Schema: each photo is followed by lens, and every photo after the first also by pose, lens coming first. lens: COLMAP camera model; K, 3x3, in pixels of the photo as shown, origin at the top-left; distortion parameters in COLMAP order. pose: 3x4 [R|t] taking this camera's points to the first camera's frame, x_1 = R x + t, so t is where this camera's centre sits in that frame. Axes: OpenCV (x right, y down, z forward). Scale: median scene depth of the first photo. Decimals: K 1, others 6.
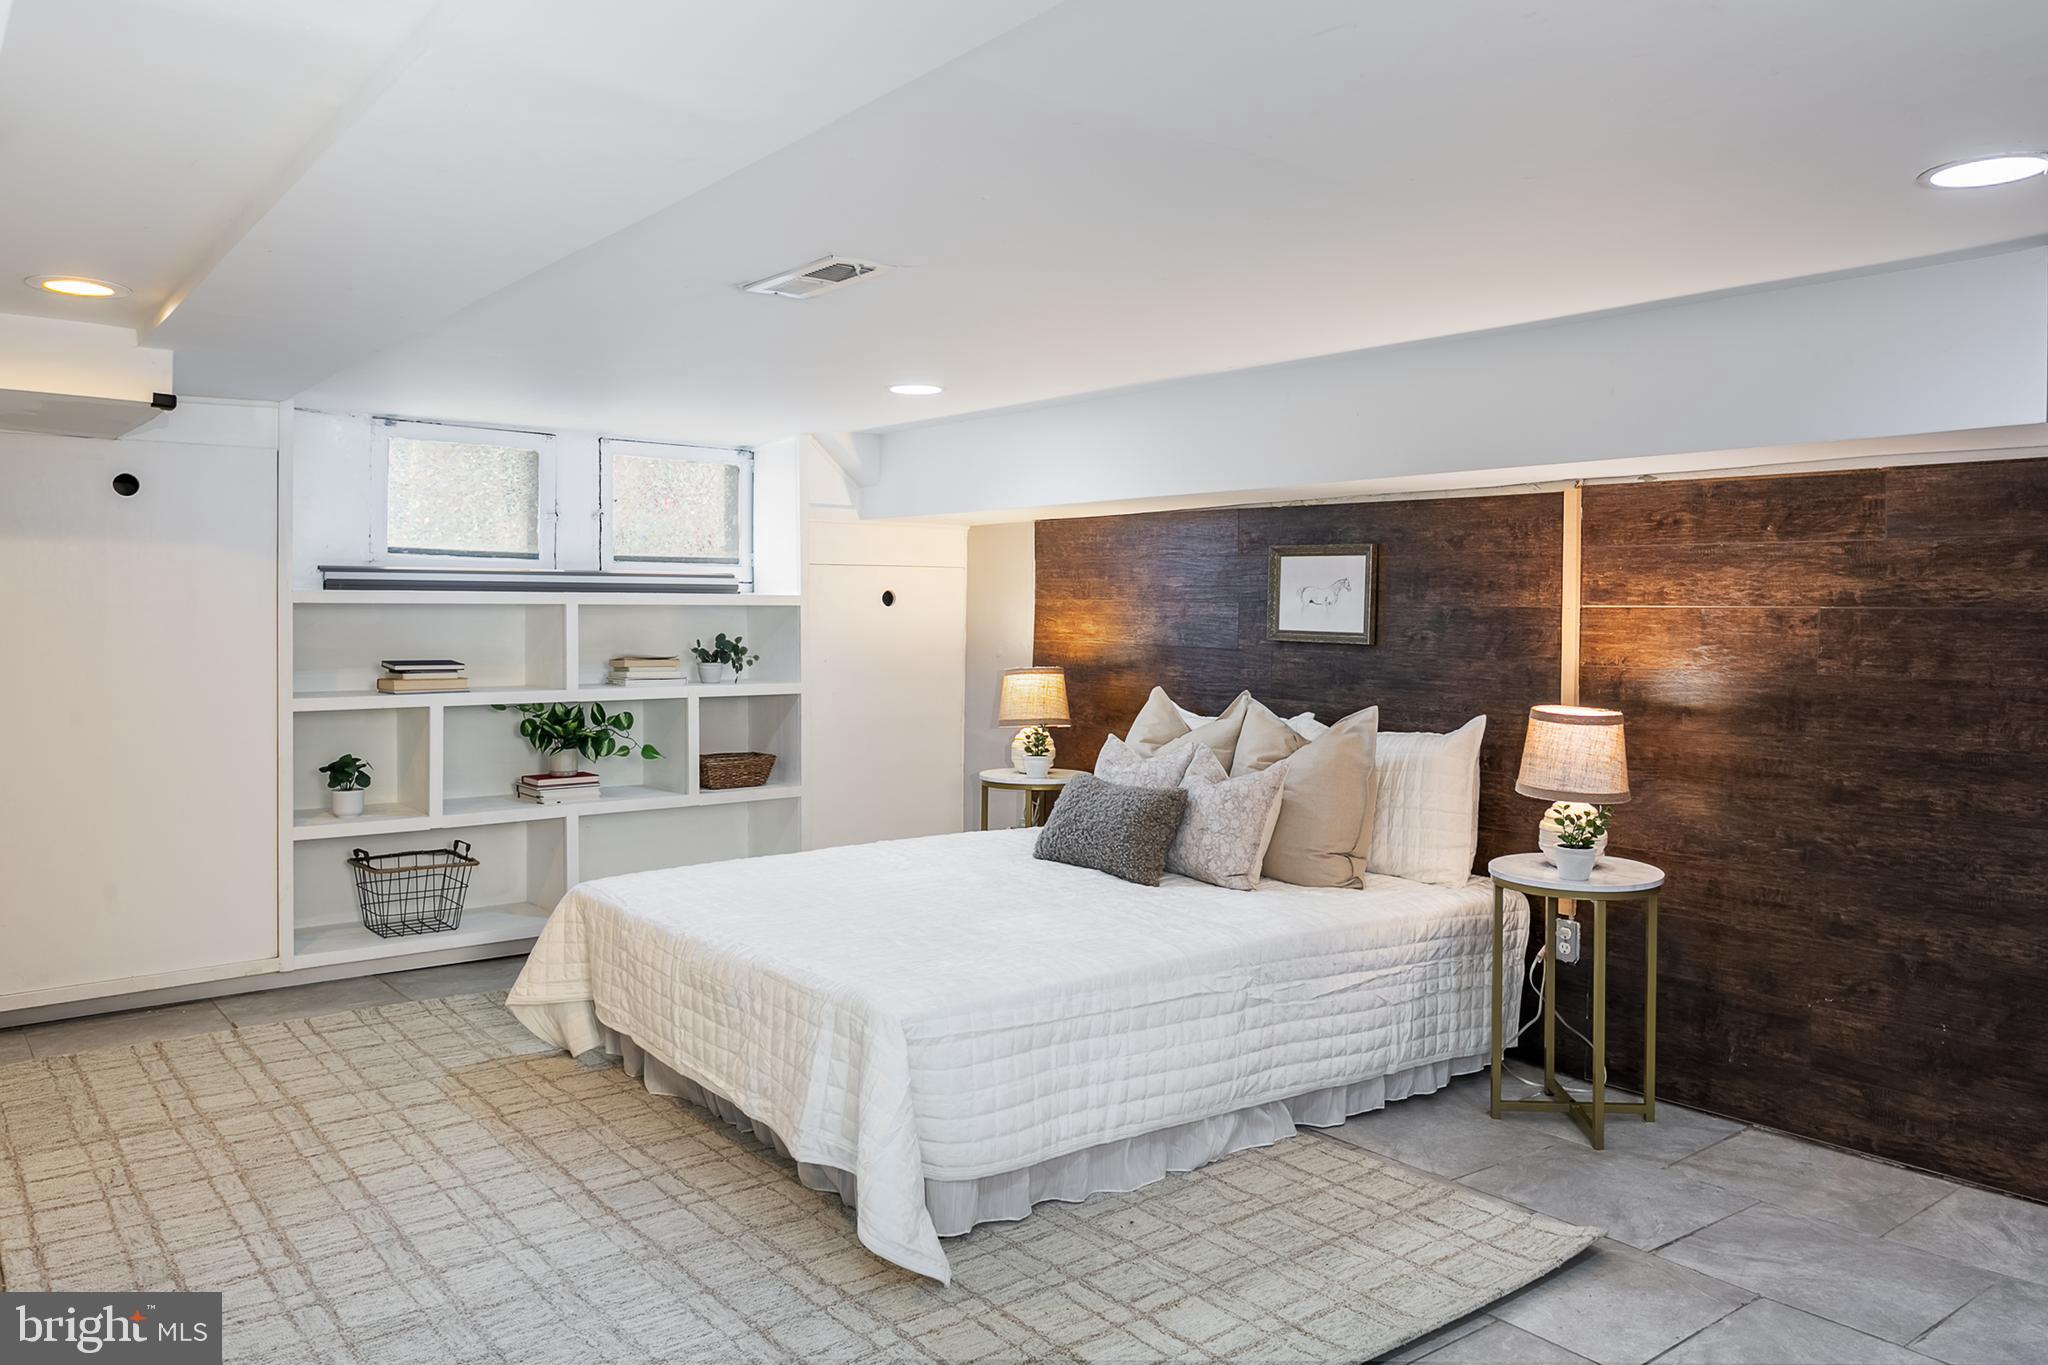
lens RADIAL K [[1424.5, 0, 1028.8], [0, 1424.5, 672.2], [0, 0, 1]] dist [-0.009185, -0.000309]
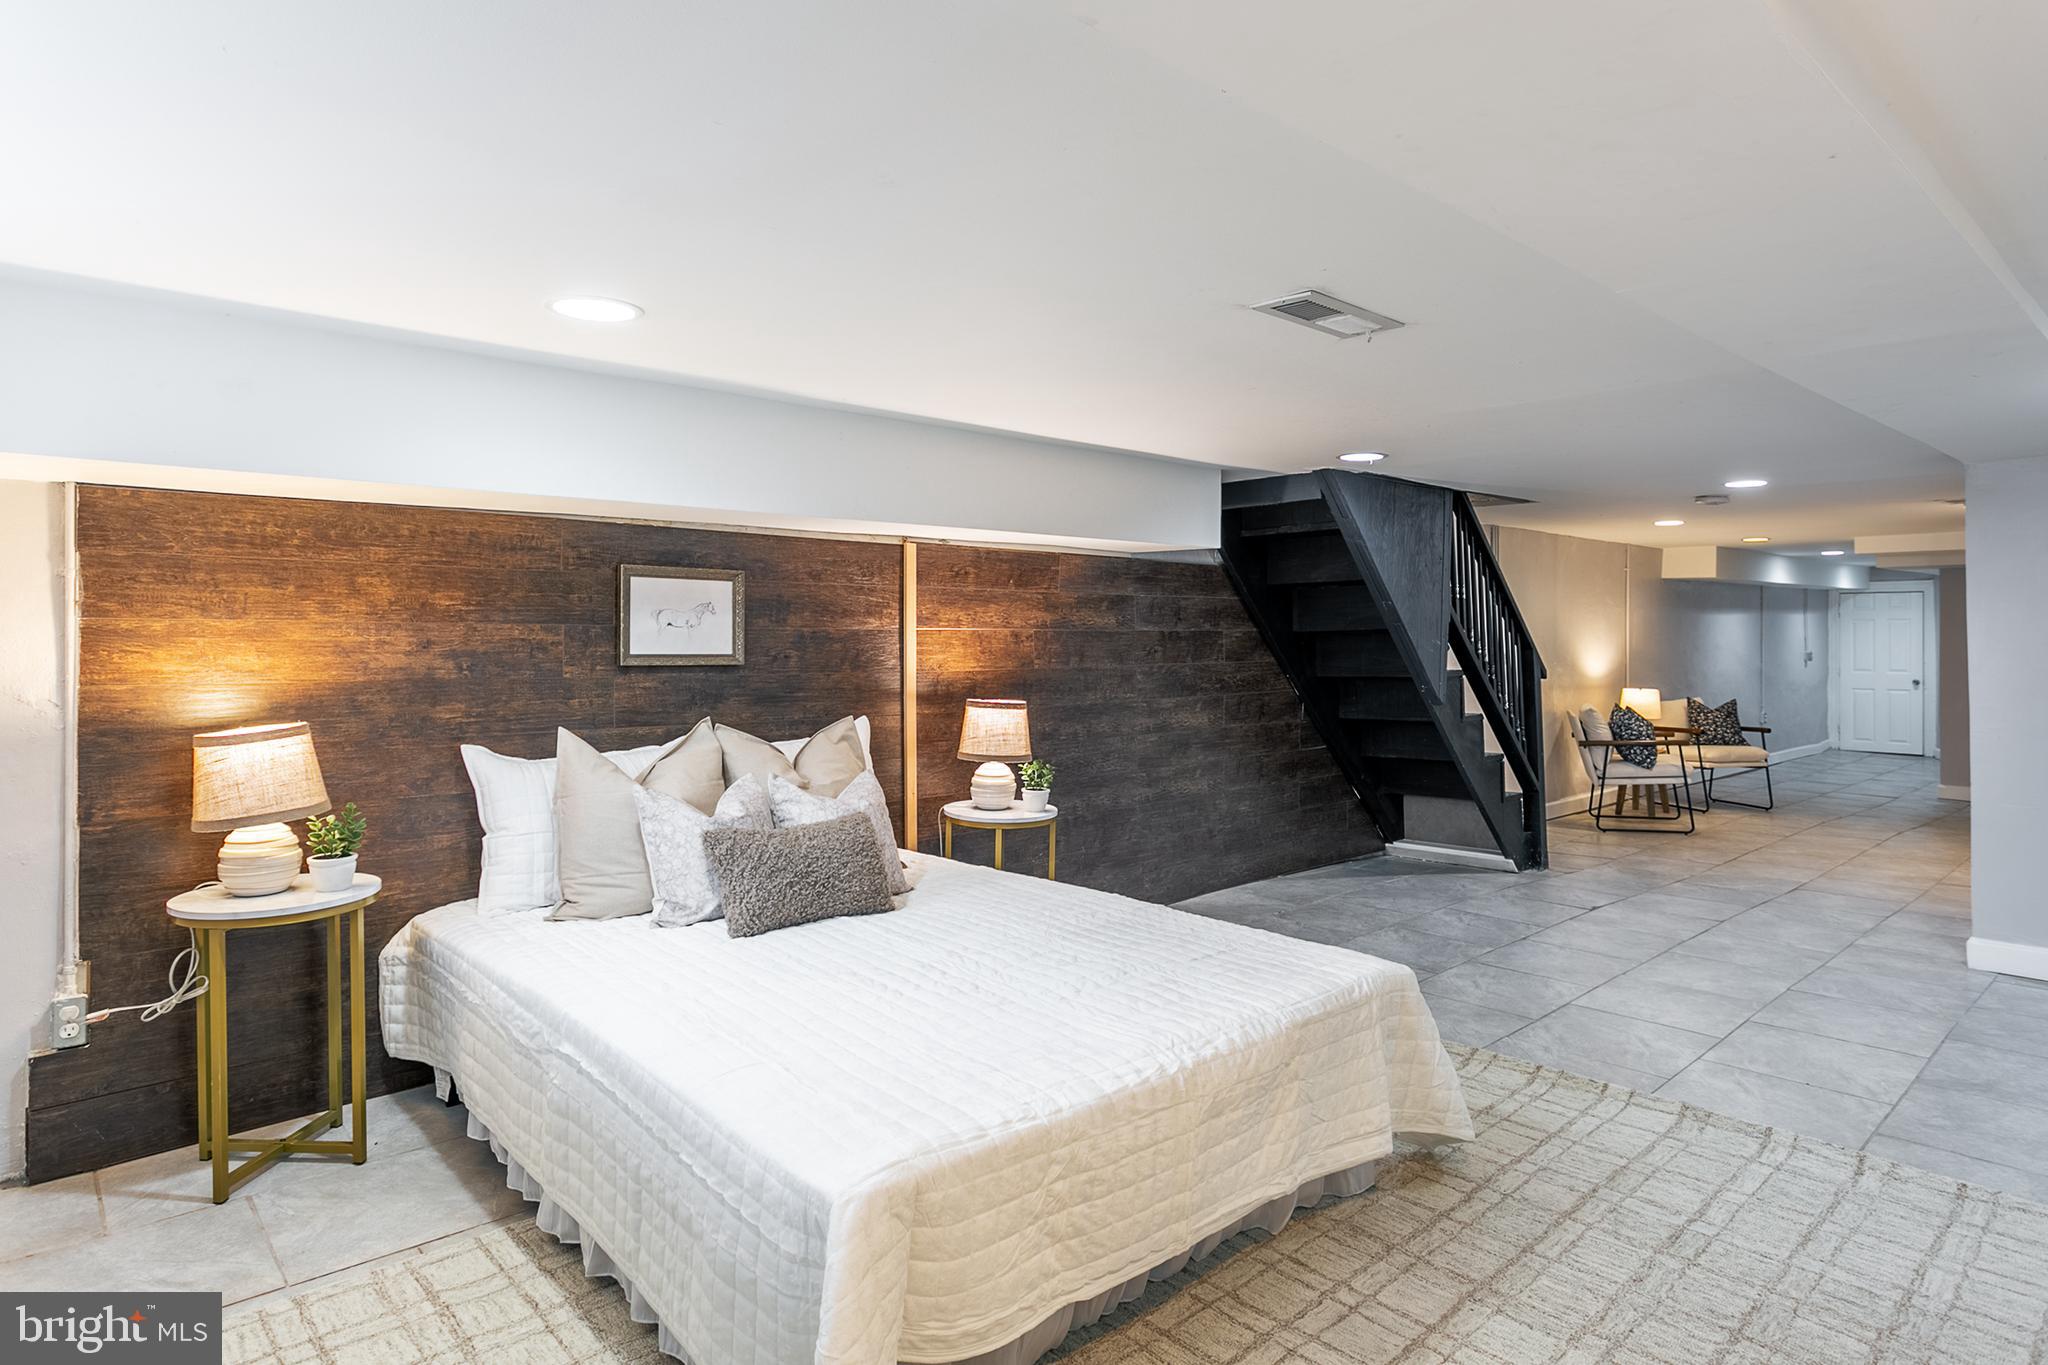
lens RADIAL K [[1117.9, 0, 1029.4], [0, 1117.9, 686.0], [0, 0, 1]] dist [-0.013331, -0.000185]
pose [[-0.048477, -0.056455, 0.997228, -0.798439], [0.041311, 0.997434, 0.058475, -0.056880], [-0.997970, 0.044031, -0.046020, 1.070166]]
